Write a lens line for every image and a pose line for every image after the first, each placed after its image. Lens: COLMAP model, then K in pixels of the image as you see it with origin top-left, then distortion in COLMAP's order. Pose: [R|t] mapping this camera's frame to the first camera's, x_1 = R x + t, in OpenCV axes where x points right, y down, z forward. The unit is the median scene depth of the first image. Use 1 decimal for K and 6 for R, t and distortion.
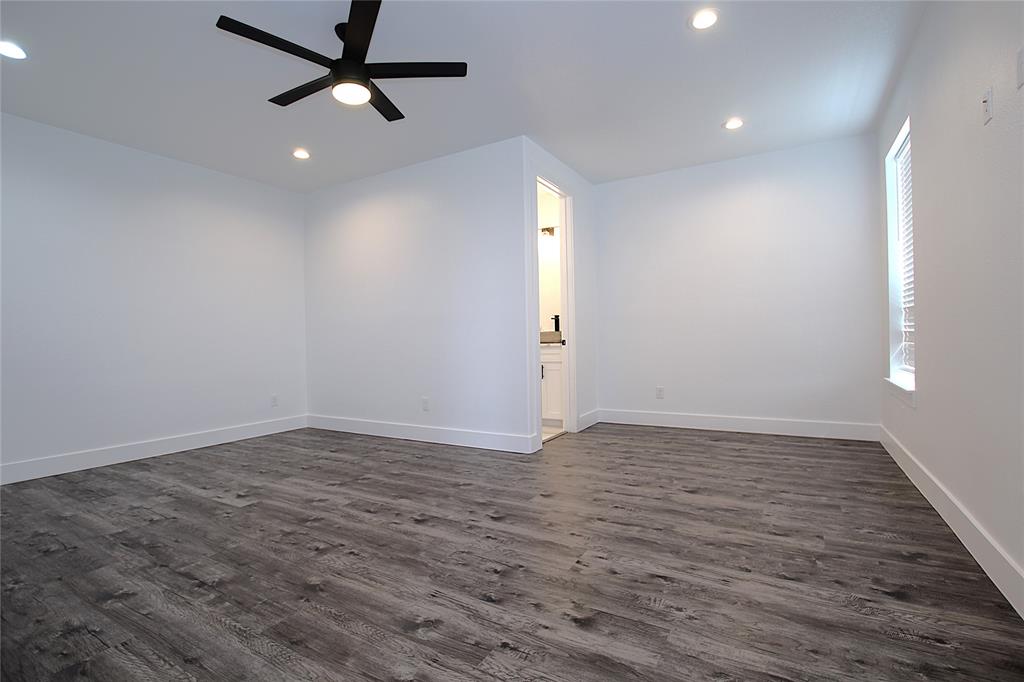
lens RADIAL K [[474.5, 0, 514.0], [0, 474.5, 341.9], [0, 0, 1]] dist [-0.025111, 0.002064]
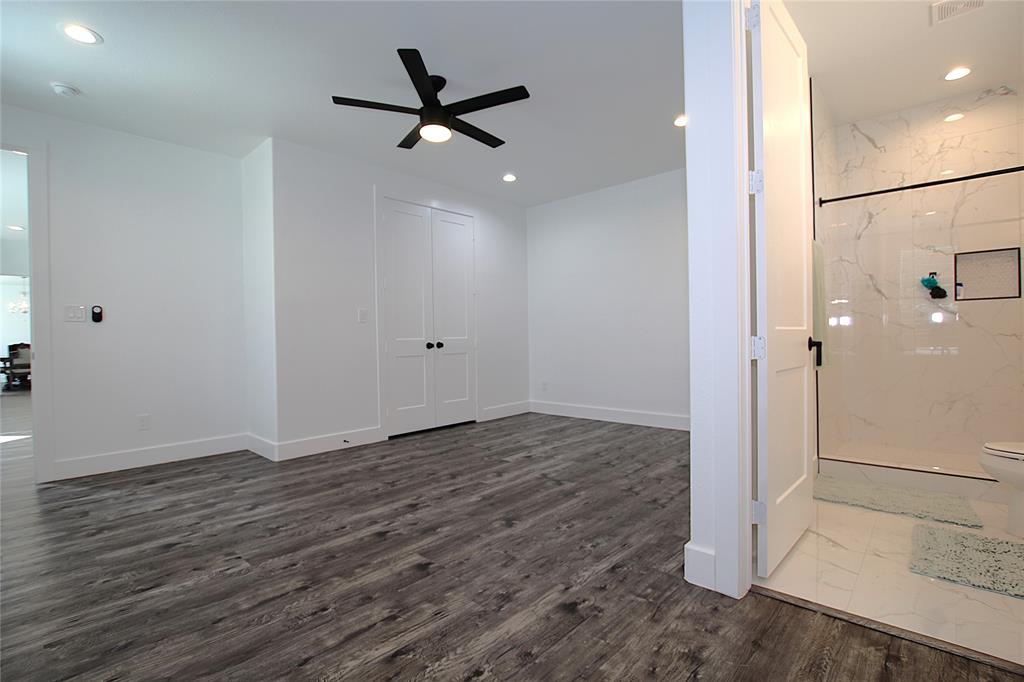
lens RADIAL K [[474.5, 0, 514.0], [0, 474.5, 341.9], [0, 0, 1]] dist [-0.025111, 0.002064]
pose [[-0.211918, 0.031572, -0.976777, 0.797811], [0.017949, 0.999435, 0.028410, -0.027946], [0.977123, -0.011511, -0.212365, 1.437160]]
